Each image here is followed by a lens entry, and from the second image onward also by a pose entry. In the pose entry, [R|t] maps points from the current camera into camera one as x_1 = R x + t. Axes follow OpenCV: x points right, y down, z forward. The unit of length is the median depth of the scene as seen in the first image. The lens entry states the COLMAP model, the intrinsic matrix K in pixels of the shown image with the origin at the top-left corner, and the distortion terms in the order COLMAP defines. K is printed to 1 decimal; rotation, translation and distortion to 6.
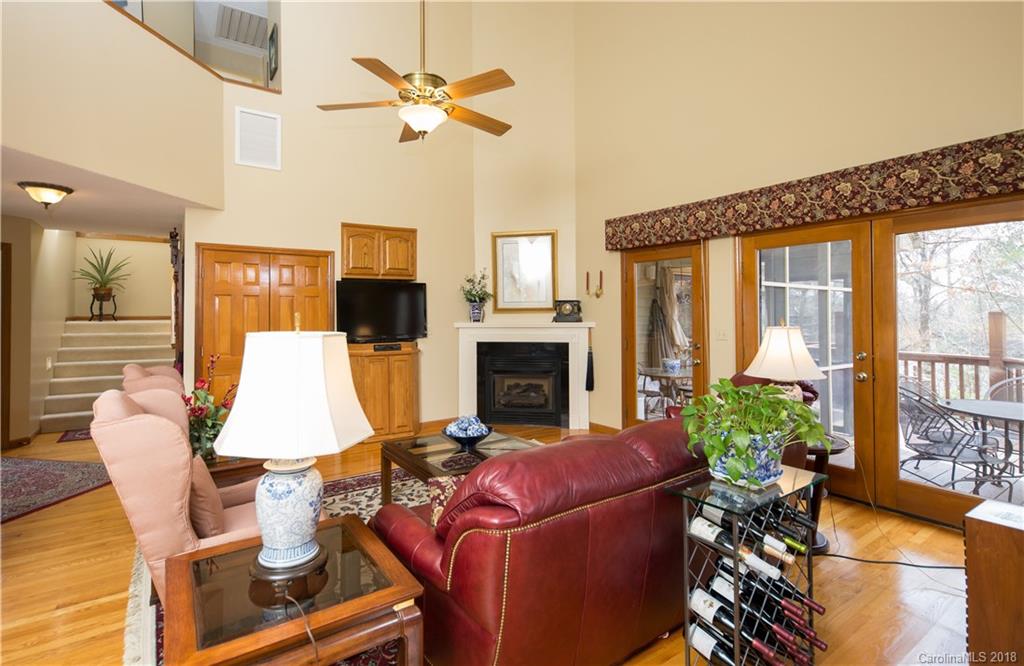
lens RADIAL K [[472.0, 0, 510.0], [0, 472.0, 307.2], [0, 0, 1]] dist [0.000112, 0.000026]
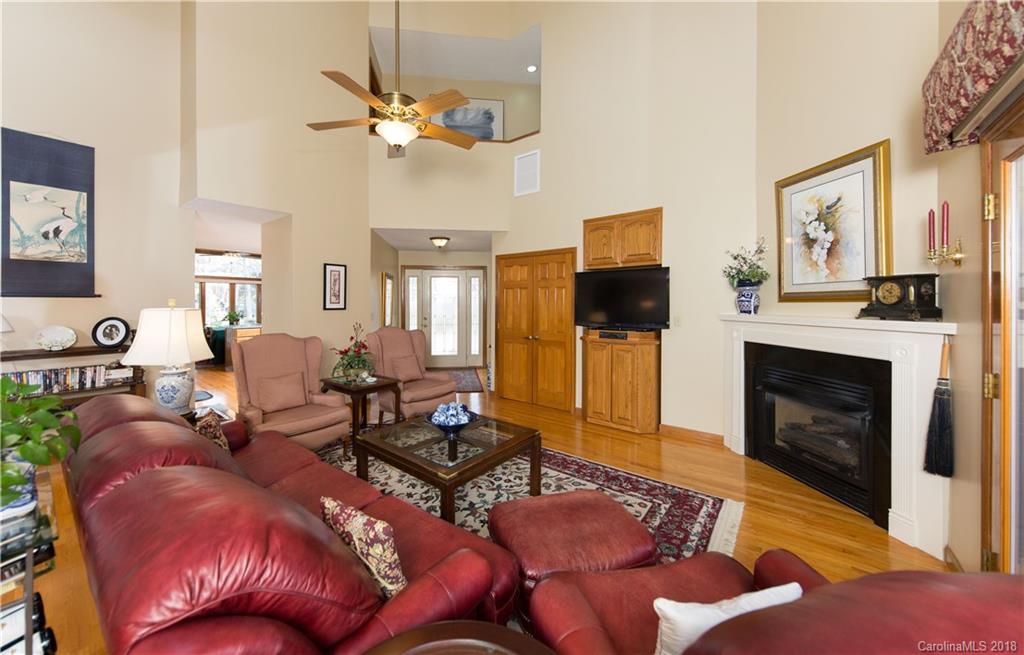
lens RADIAL K [[373.3, 0, 509.7], [0, 373.3, 303.5], [0, 0, 1]] dist [-0.000091, 0.000000]
pose [[0.285154, 0.006705, -0.958458, 0.400371], [0.007110, 0.999933, 0.009110, 0.008272], [0.958455, -0.009412, 0.285087, 0.520476]]
